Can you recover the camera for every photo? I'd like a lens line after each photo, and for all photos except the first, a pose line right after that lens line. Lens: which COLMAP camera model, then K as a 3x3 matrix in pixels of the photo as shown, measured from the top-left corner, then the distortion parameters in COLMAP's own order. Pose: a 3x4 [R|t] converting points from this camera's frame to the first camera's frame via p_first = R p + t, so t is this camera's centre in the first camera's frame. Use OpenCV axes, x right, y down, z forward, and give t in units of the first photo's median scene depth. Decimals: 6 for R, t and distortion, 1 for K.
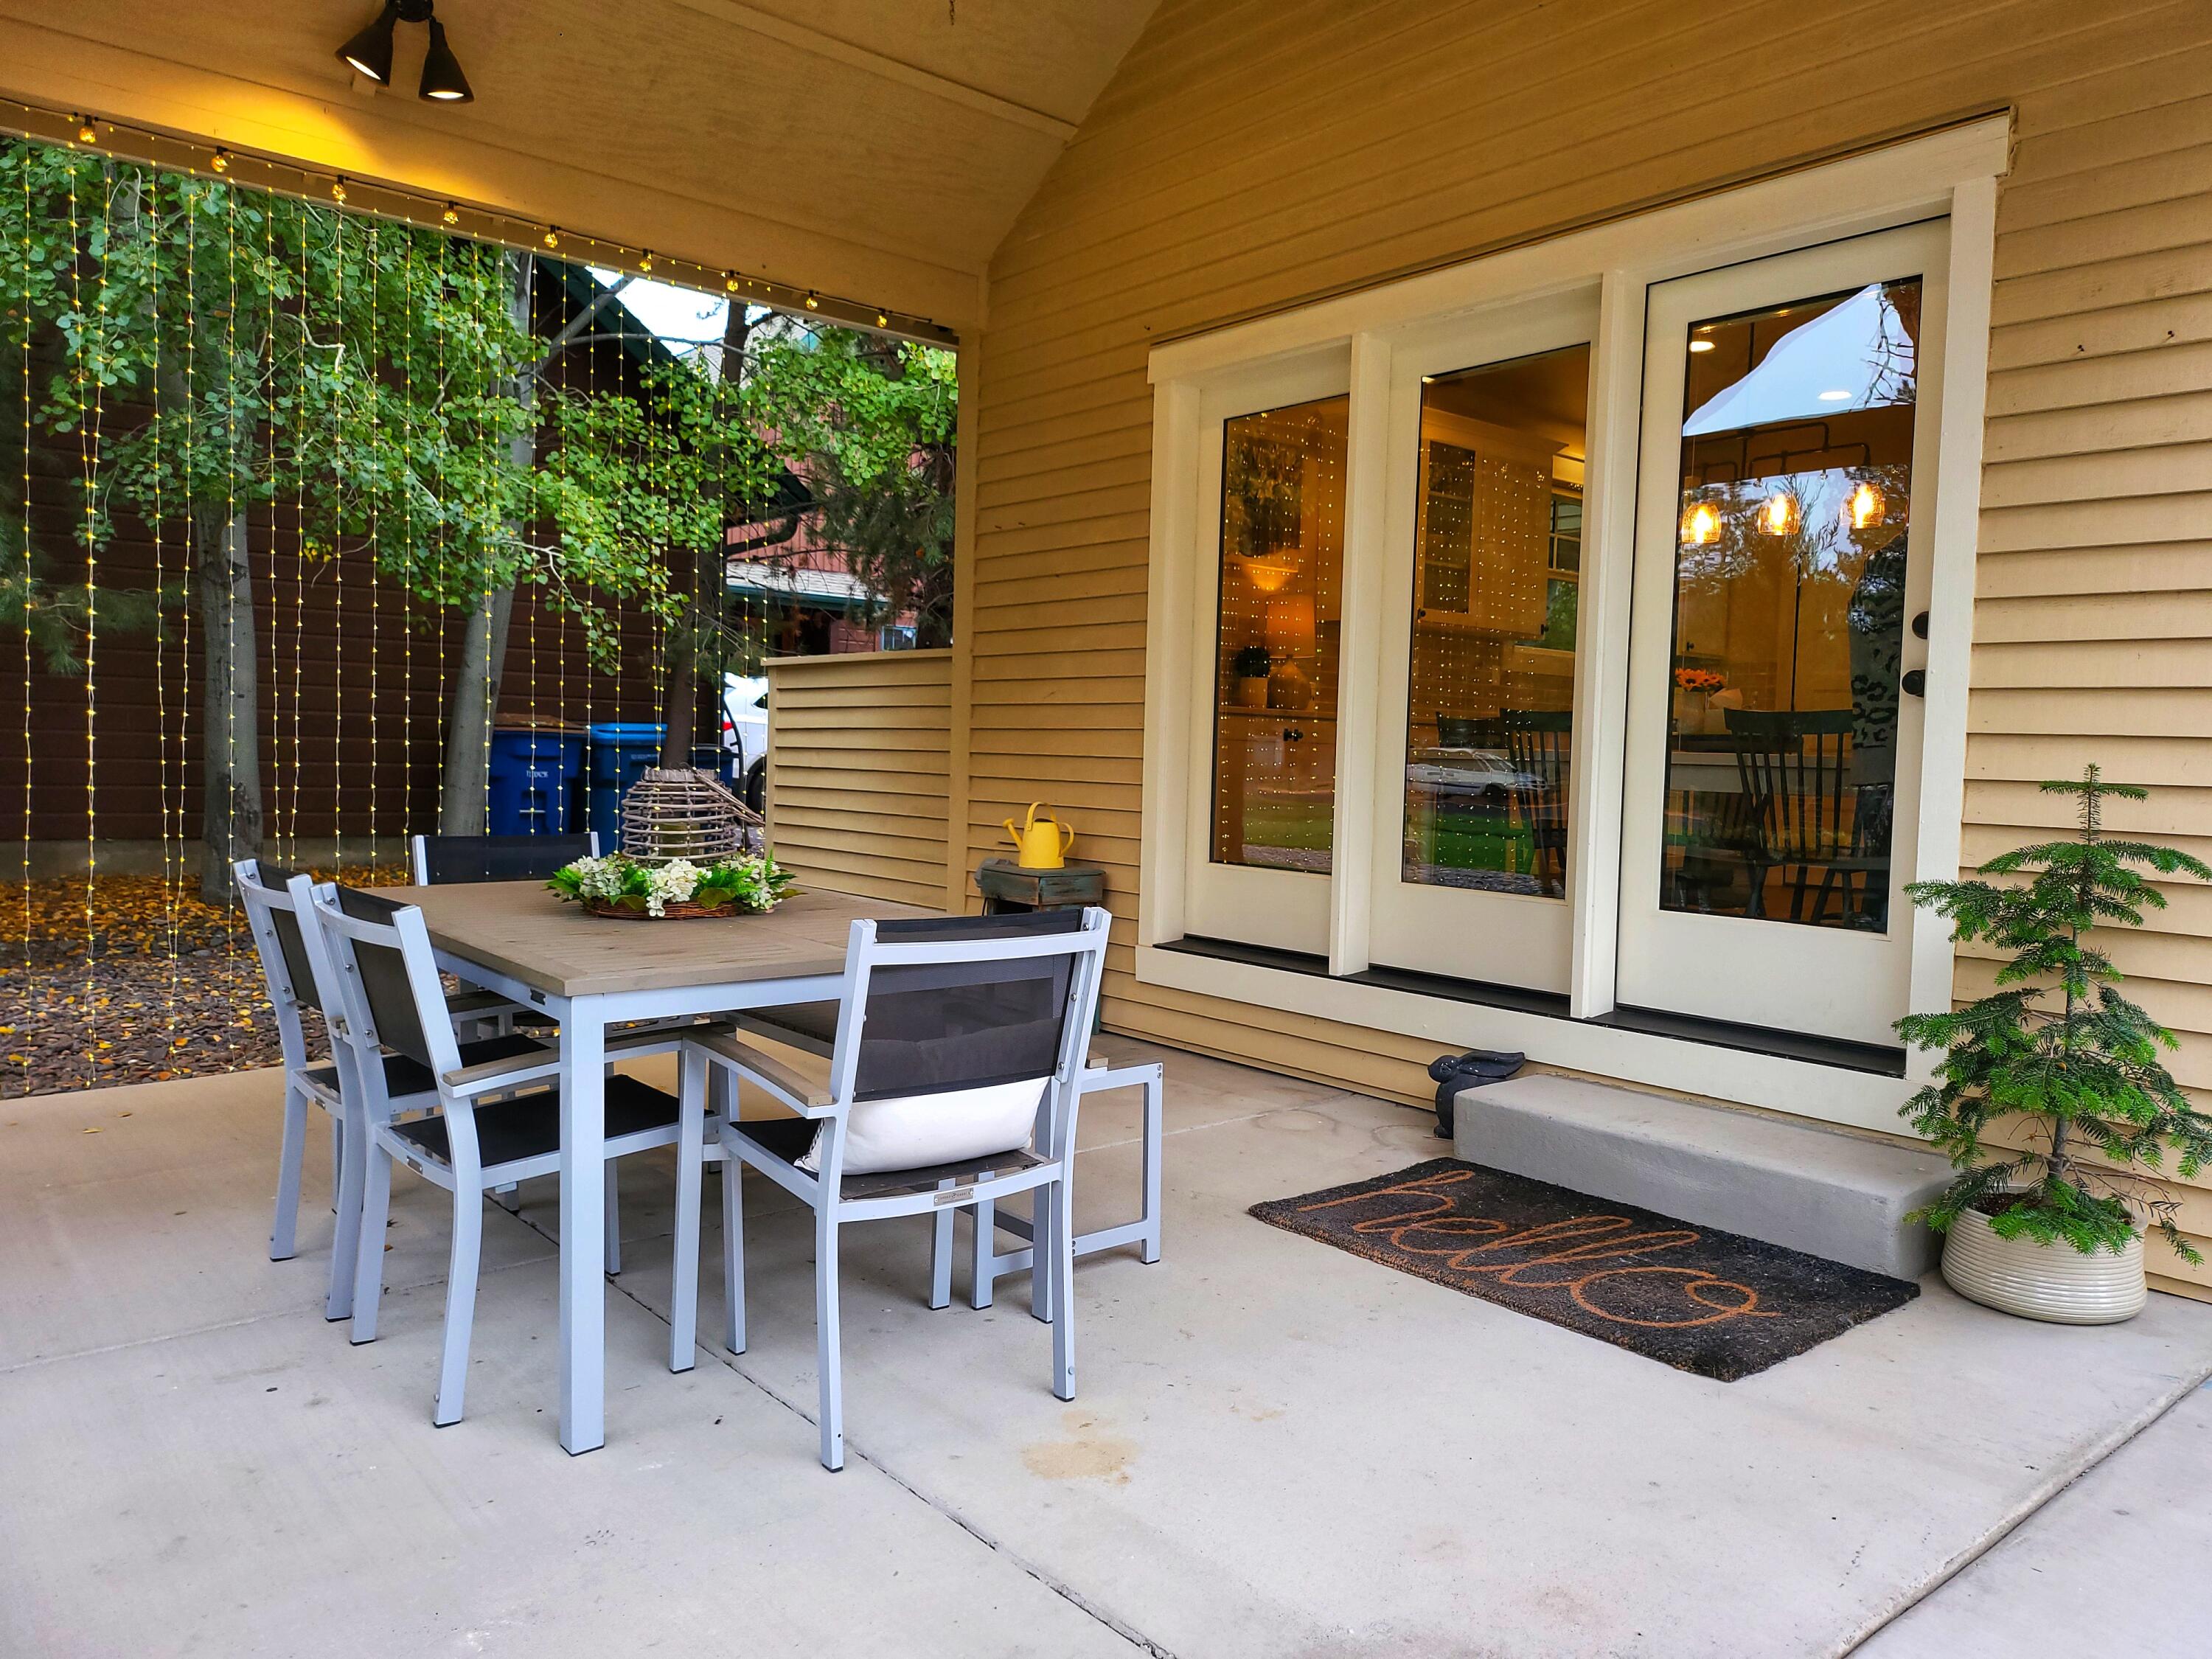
lens RADIAL K [[1552.4, 0, 1128.0], [0, 1552.4, 827.6], [0, 0, 1]] dist [0.063486, -0.065306]
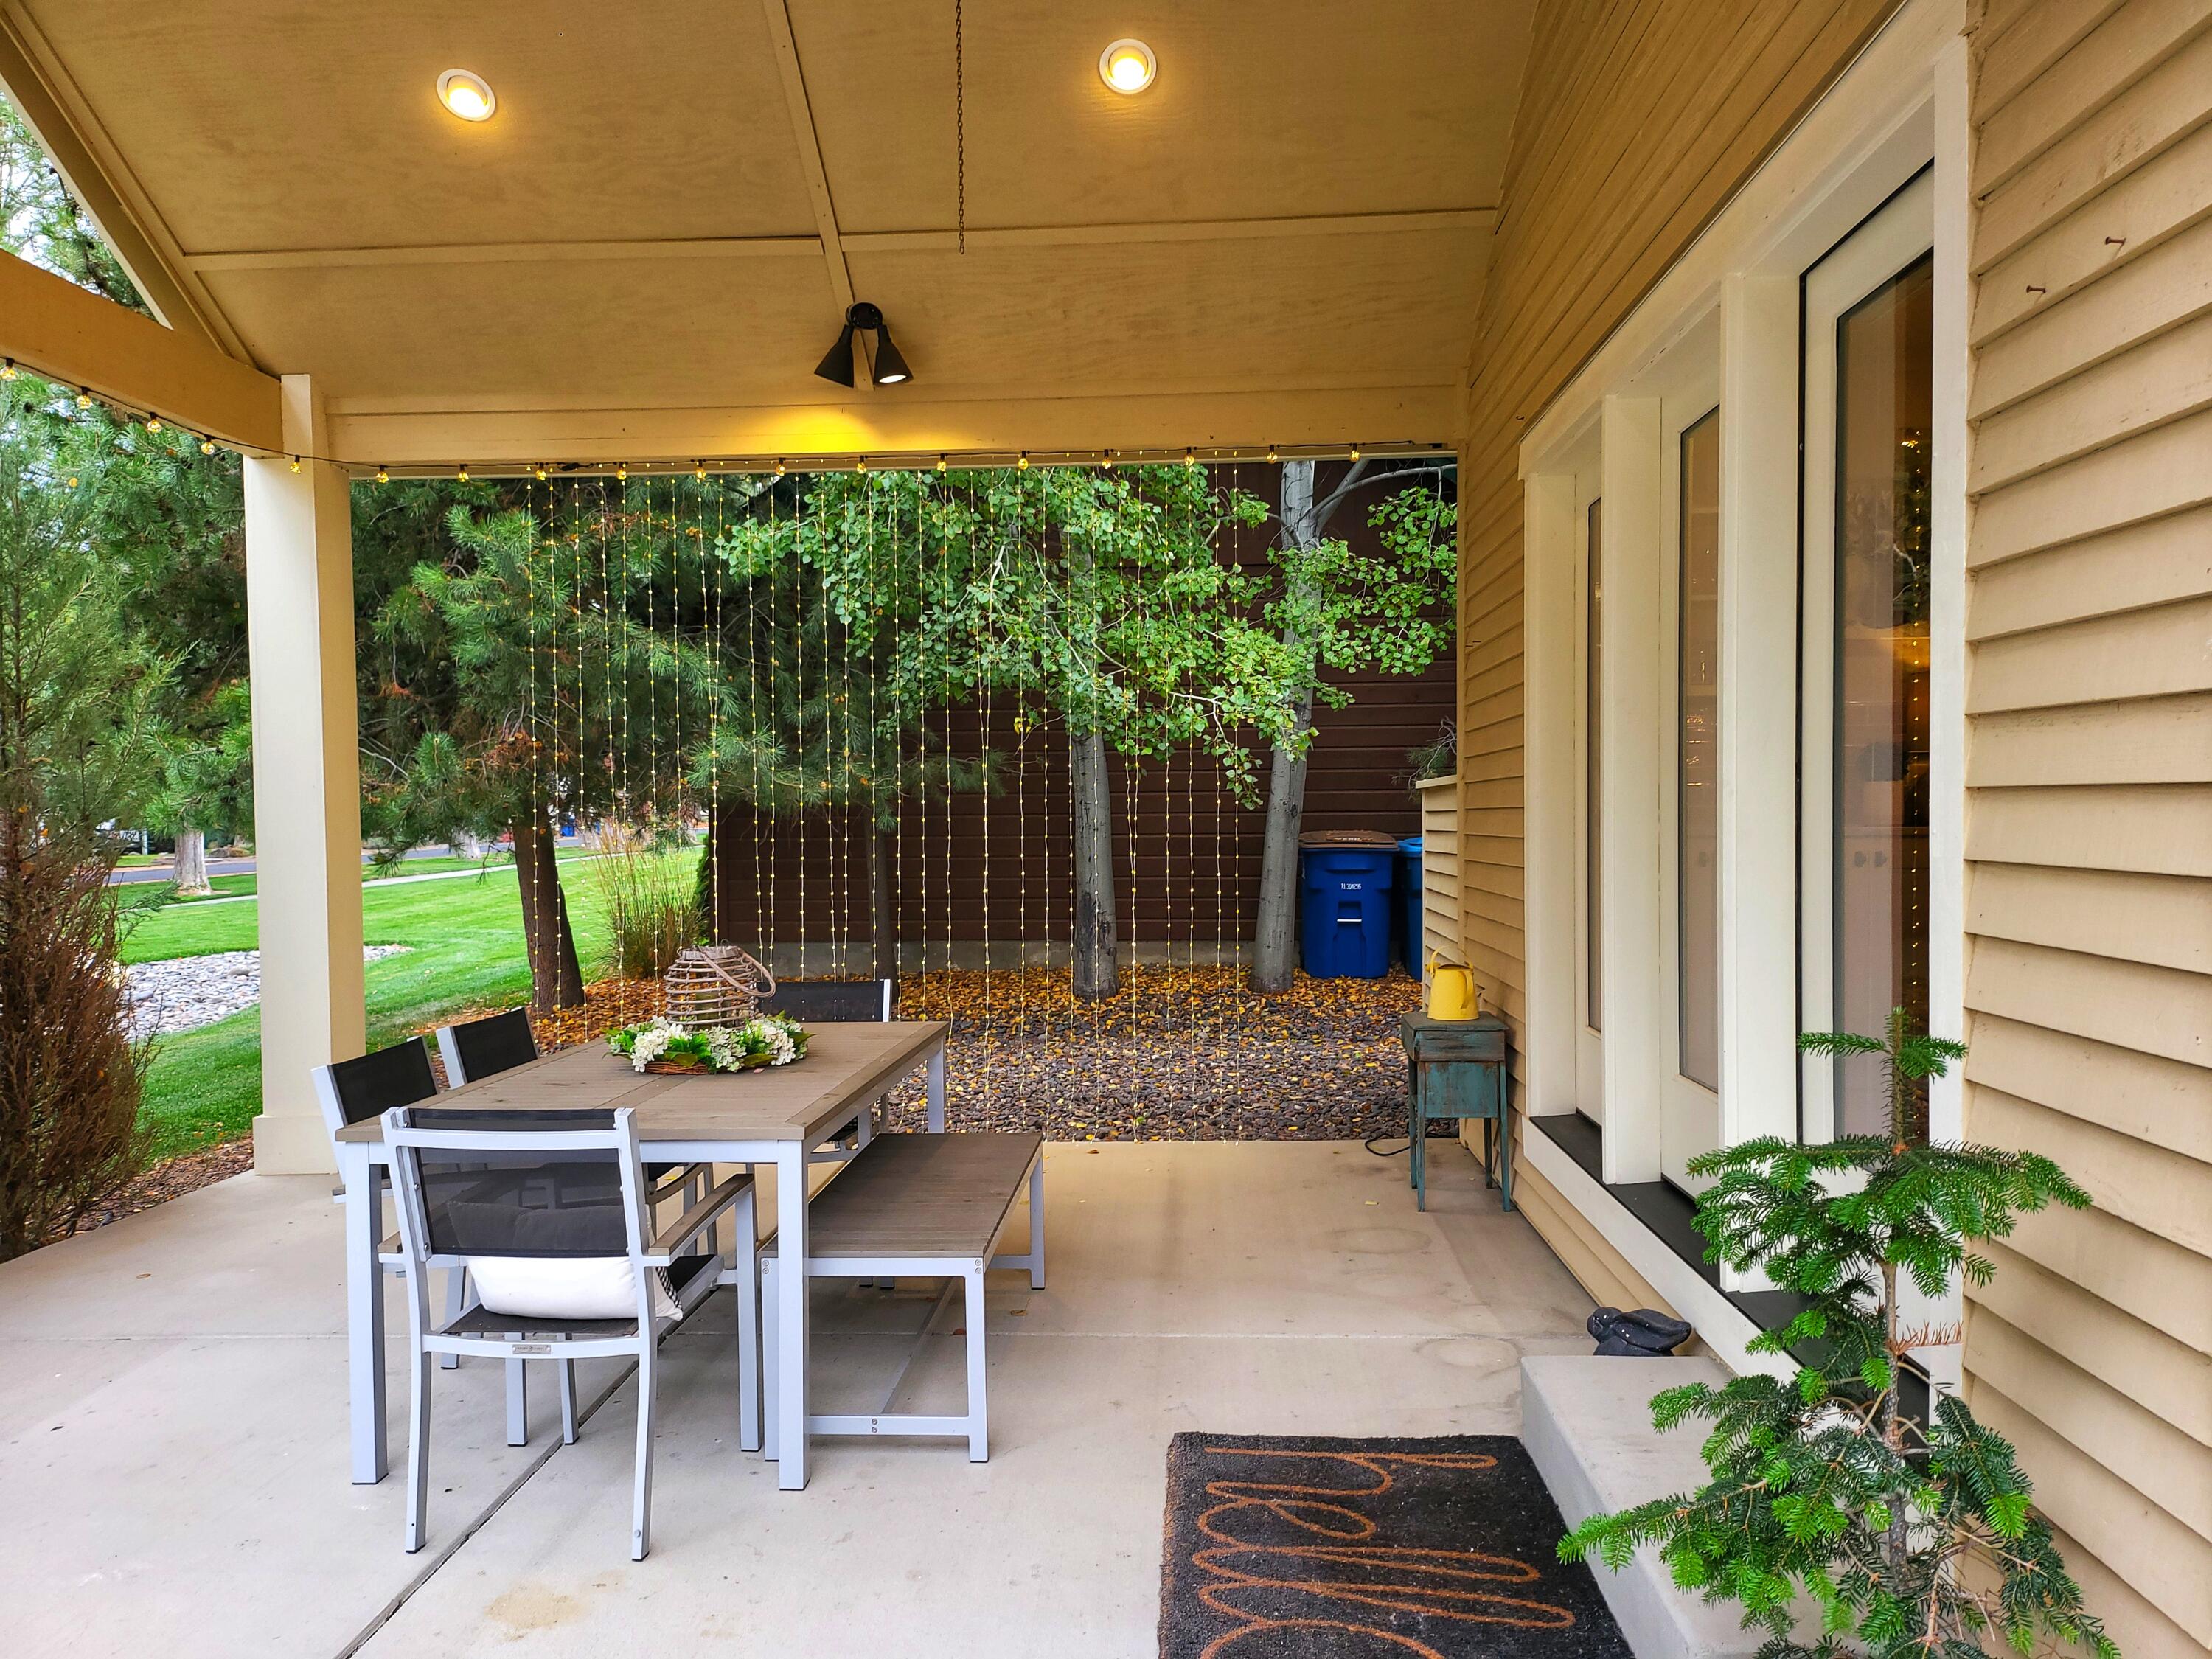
lens RADIAL K [[1552.4, 0, 1114.9], [0, 1552.4, 844.8], [0, 0, 1]] dist [0.063486, -0.065306]
pose [[0.712117, -0.019918, -0.701779, 0.677806], [-0.005209, 0.999420, -0.033652, -0.066674], [0.702042, 0.027619, 0.711600, 0.305633]]
